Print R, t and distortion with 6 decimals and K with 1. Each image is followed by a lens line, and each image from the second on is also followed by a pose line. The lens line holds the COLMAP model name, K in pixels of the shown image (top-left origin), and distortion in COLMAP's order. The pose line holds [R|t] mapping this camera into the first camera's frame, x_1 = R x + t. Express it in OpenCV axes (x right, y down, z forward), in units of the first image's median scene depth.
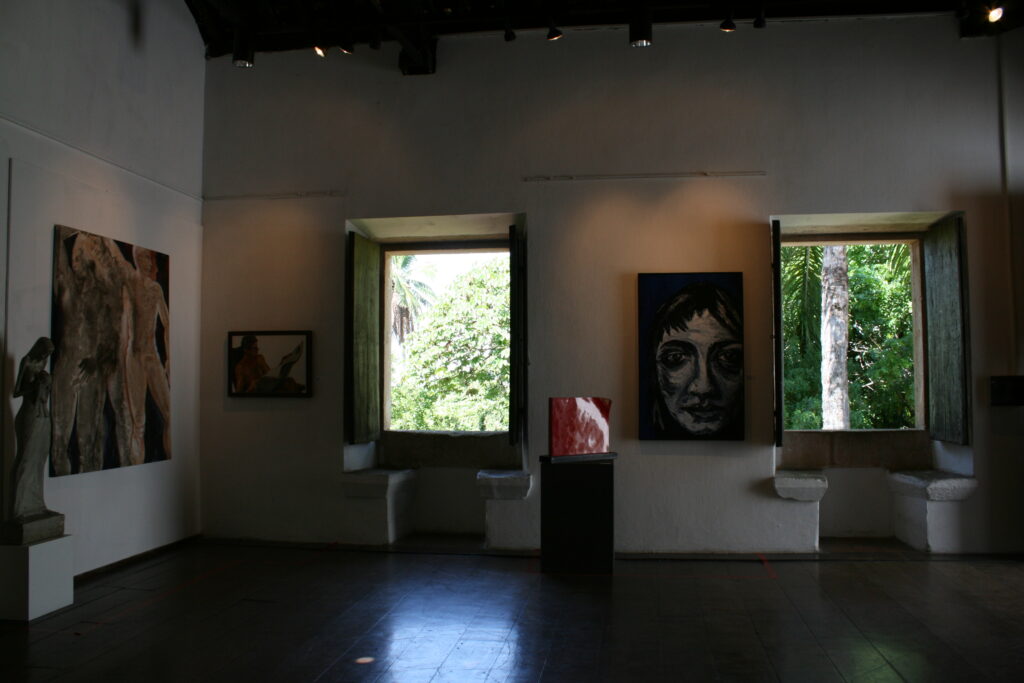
lens RADIAL K [[843.6, 0, 512.0], [0, 843.6, 341.5], [0, 0, 1]] dist [-0.158887, 0.145154]
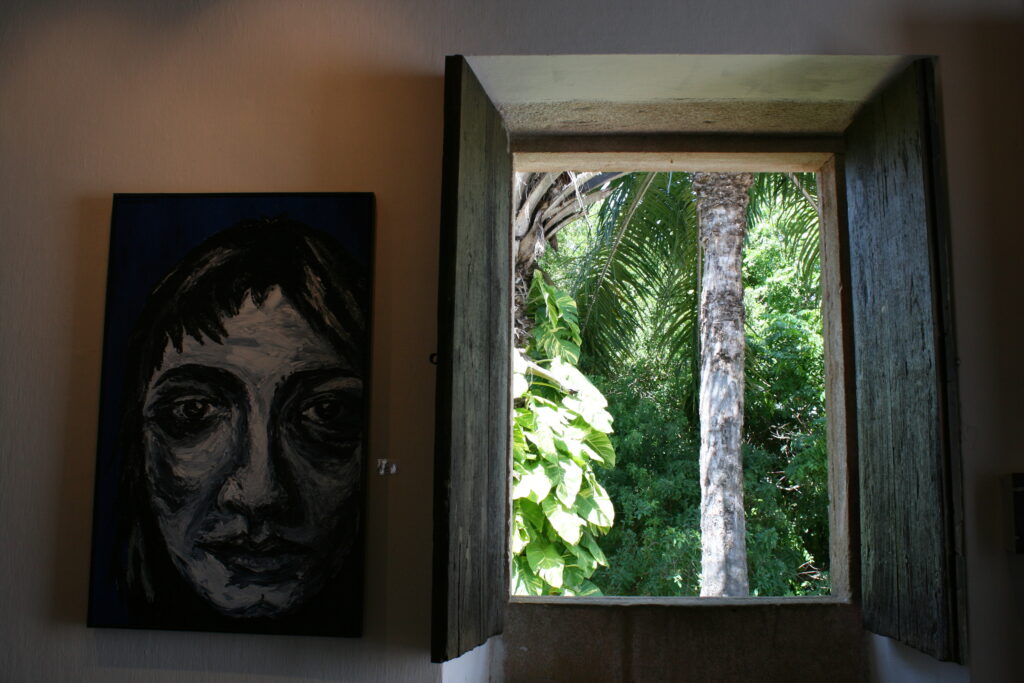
lens RADIAL K [[976.3, 0, 512.0], [0, 976.3, 341.5], [0, 0, 1]] dist [-0.095328, 0.005890]
pose [[0.994733, 0.028207, 0.098543, 0.235442], [-0.019175, 0.995626, -0.091434, 0.020111], [-0.100691, 0.089063, 0.990923, 0.436139]]
